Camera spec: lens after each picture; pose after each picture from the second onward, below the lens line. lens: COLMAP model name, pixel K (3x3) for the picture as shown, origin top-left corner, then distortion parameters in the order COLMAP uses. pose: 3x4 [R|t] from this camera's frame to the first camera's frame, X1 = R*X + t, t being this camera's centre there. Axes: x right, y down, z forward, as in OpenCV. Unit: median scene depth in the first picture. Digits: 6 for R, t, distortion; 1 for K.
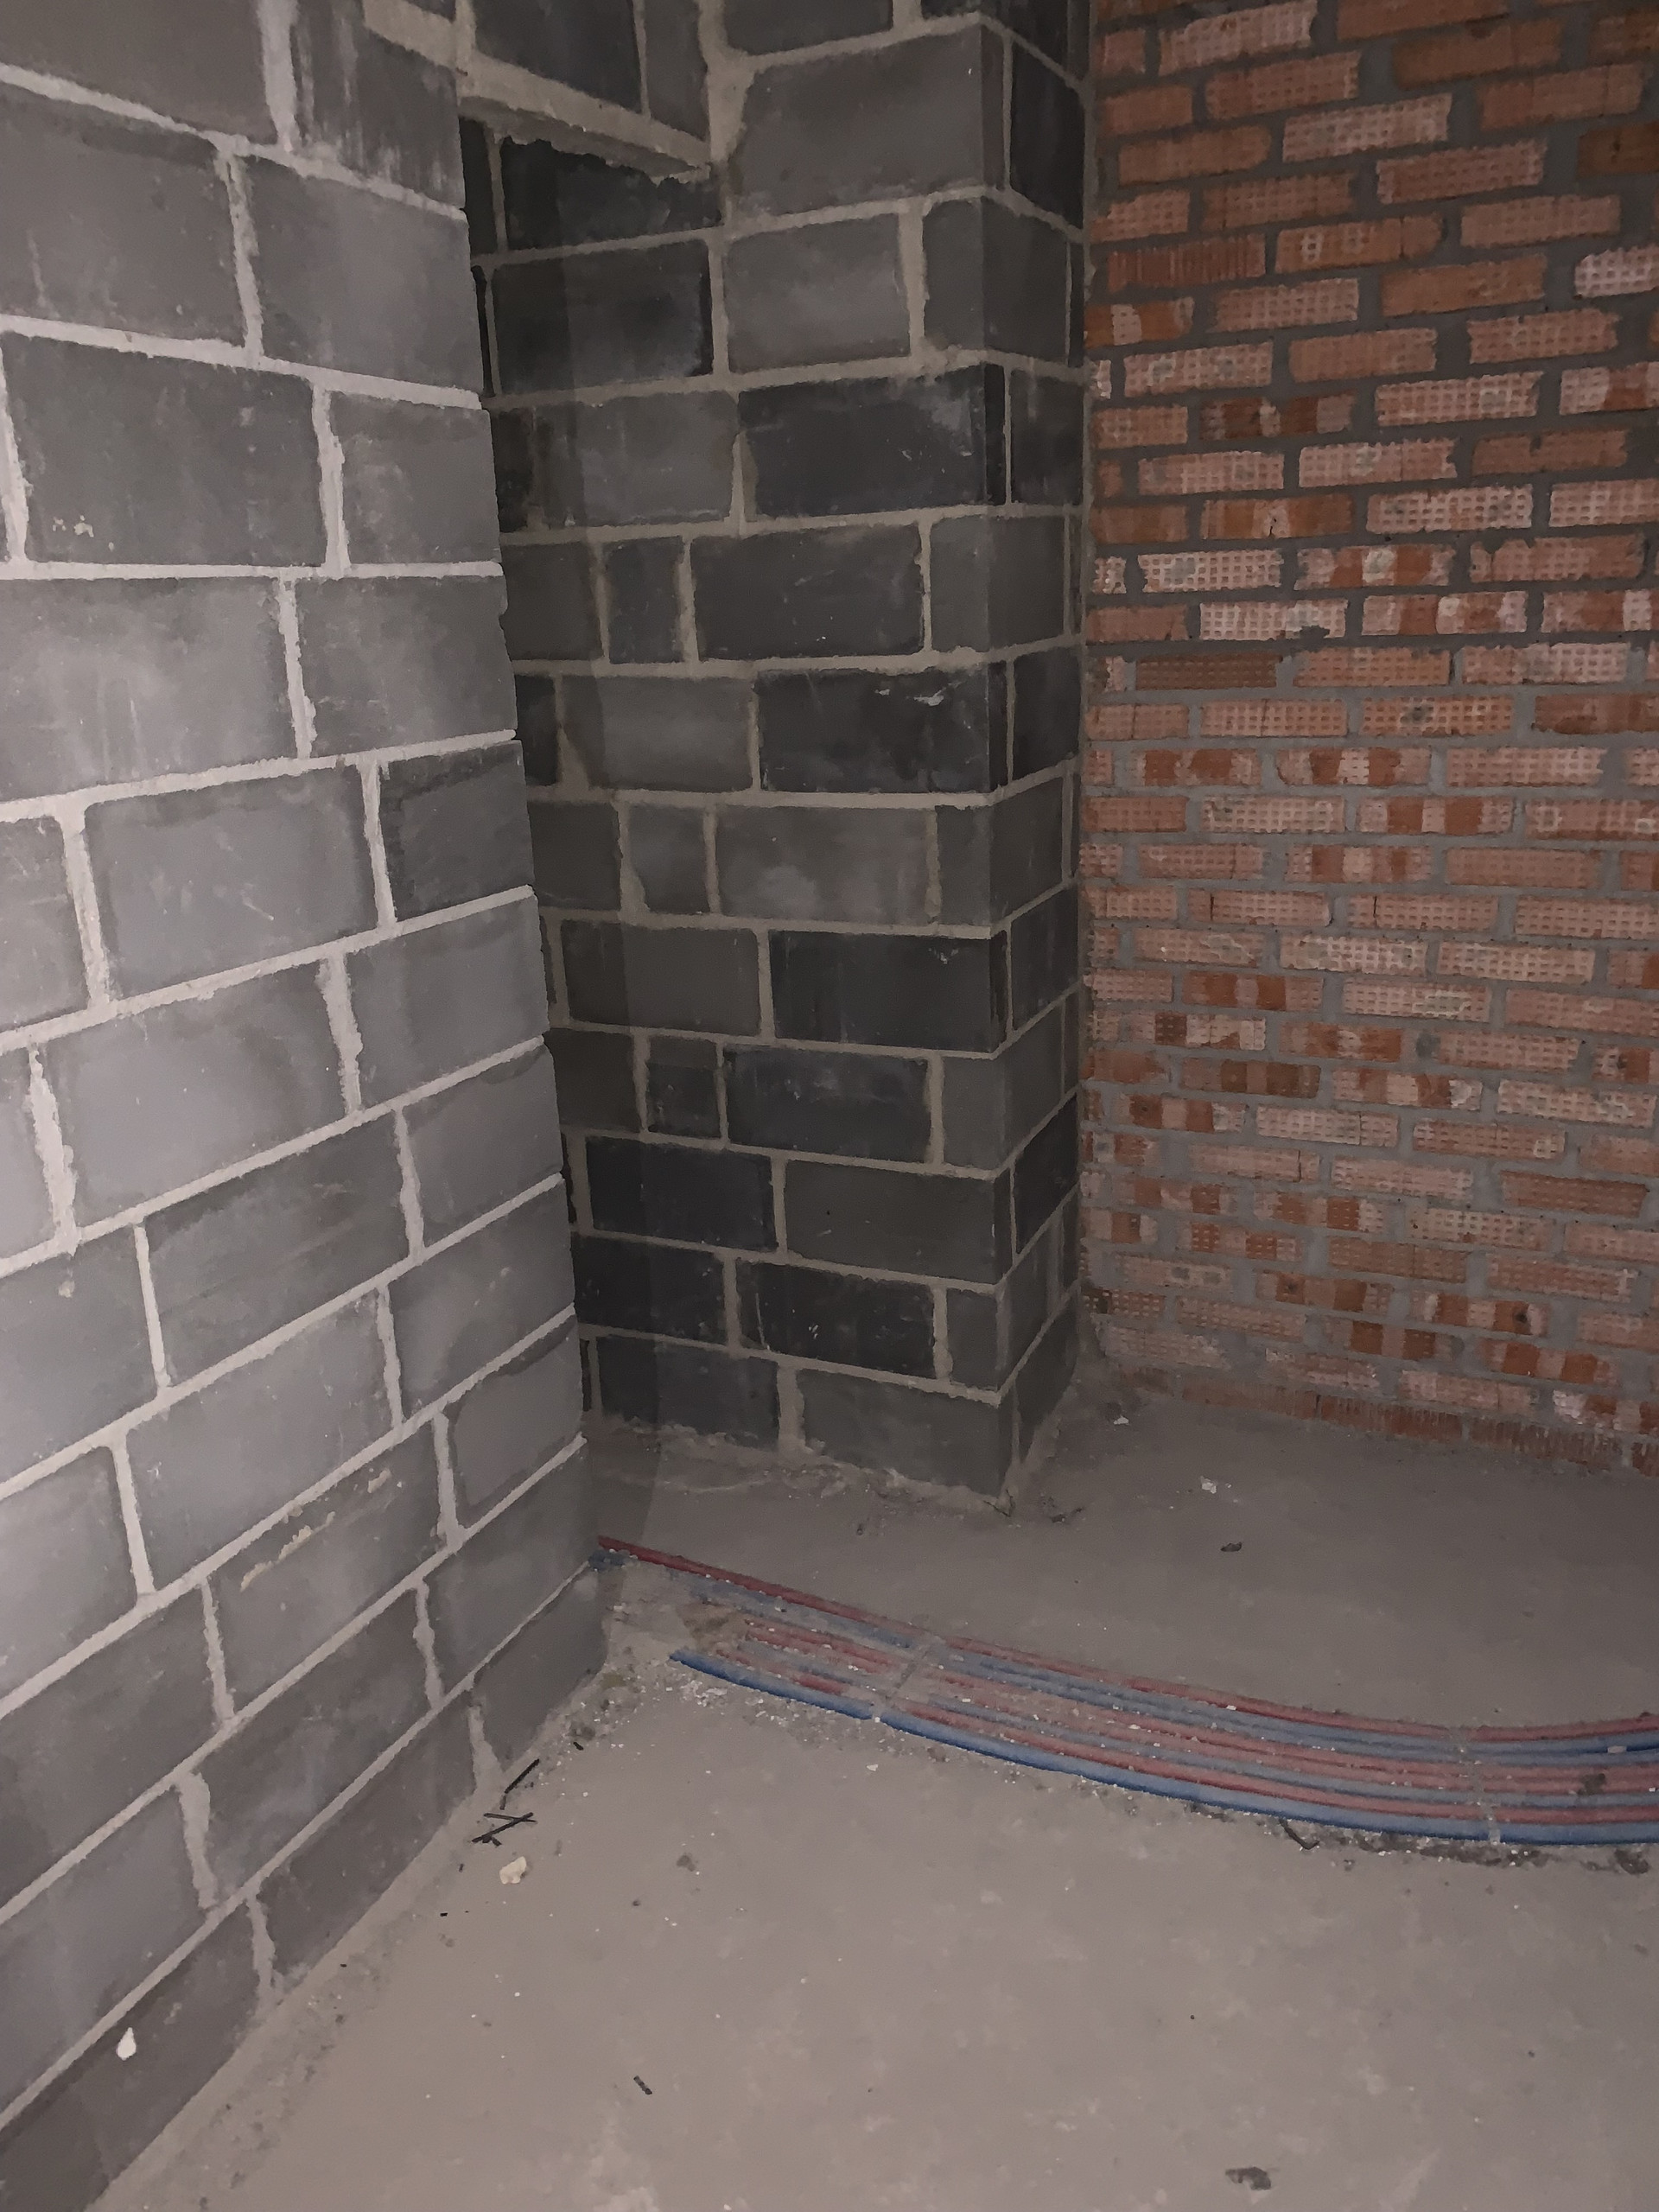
lens RADIAL K [[1673.3, 0, 824.5], [0, 1673.3, 1121.2], [0, 0, 1]] dist [0.018527, -0.013180]
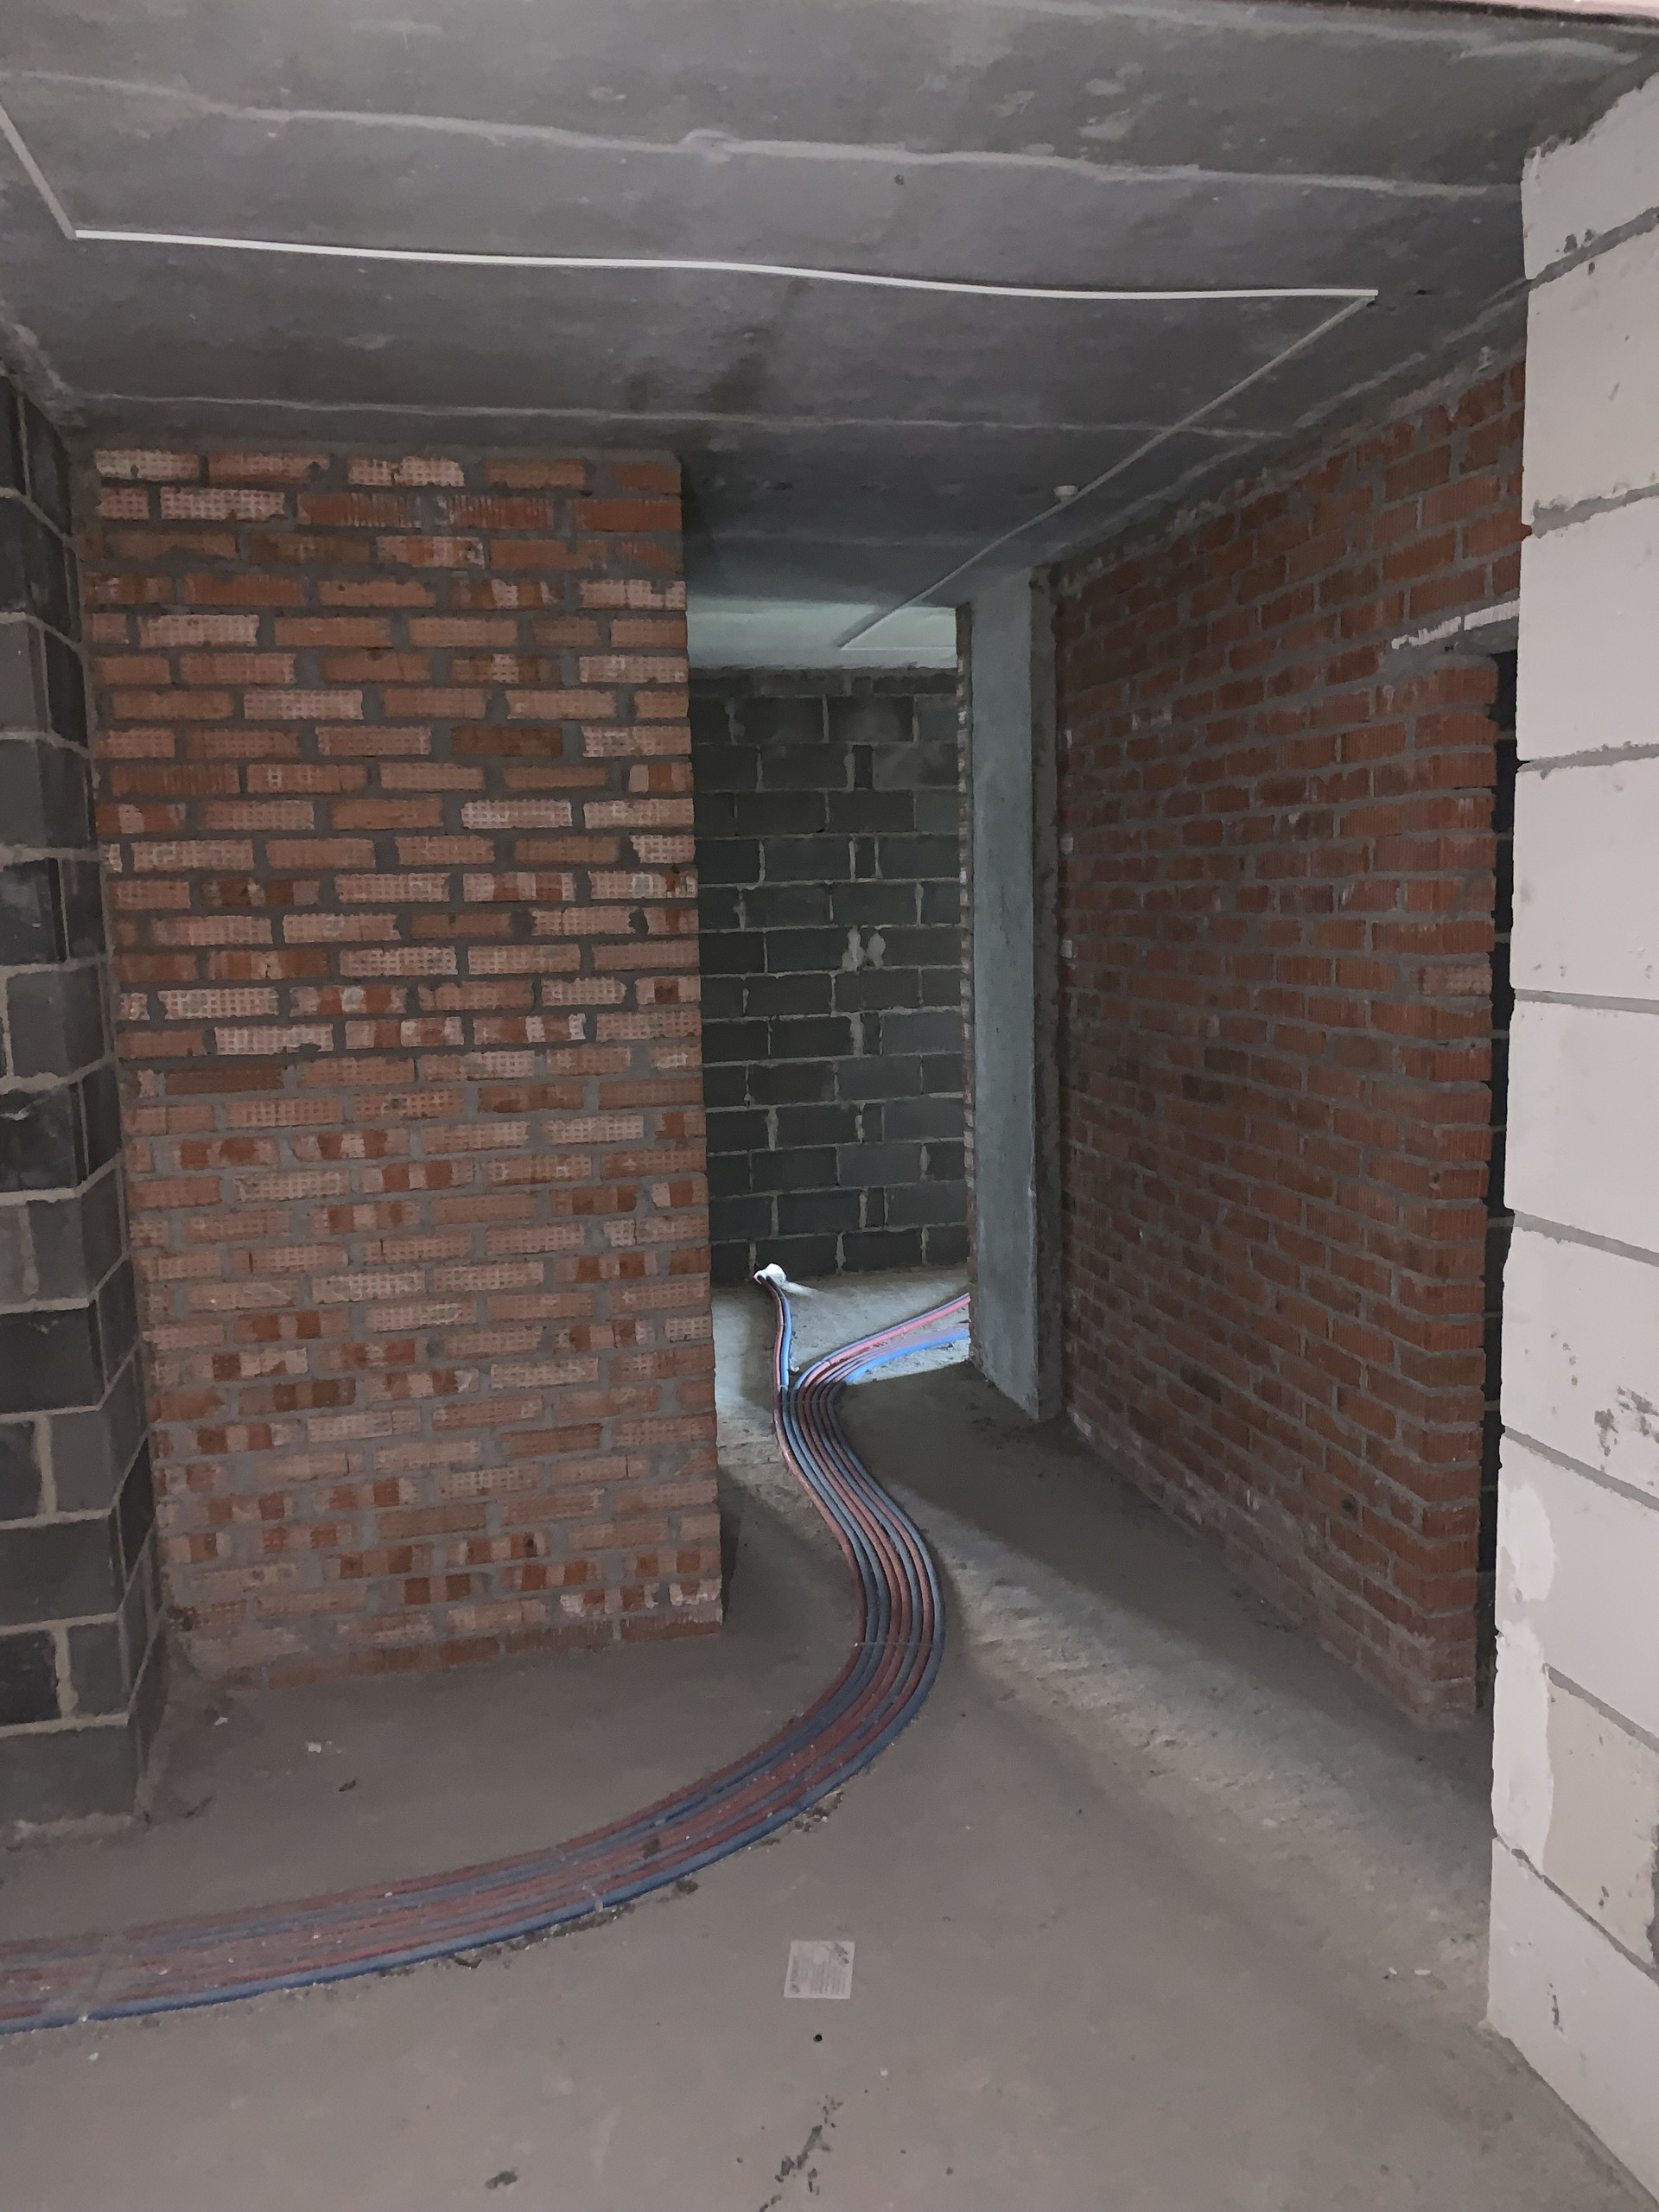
lens RADIAL K [[1673.3, 0, 827.0], [0, 1673.3, 1107.9], [0, 0, 1]] dist [0.018527, -0.013180]
pose [[0.788171, -0.056848, 0.612825, -0.198869], [0.187167, 0.970704, -0.150674, 0.028912], [-0.586306, 0.233458, 0.775721, -0.248262]]
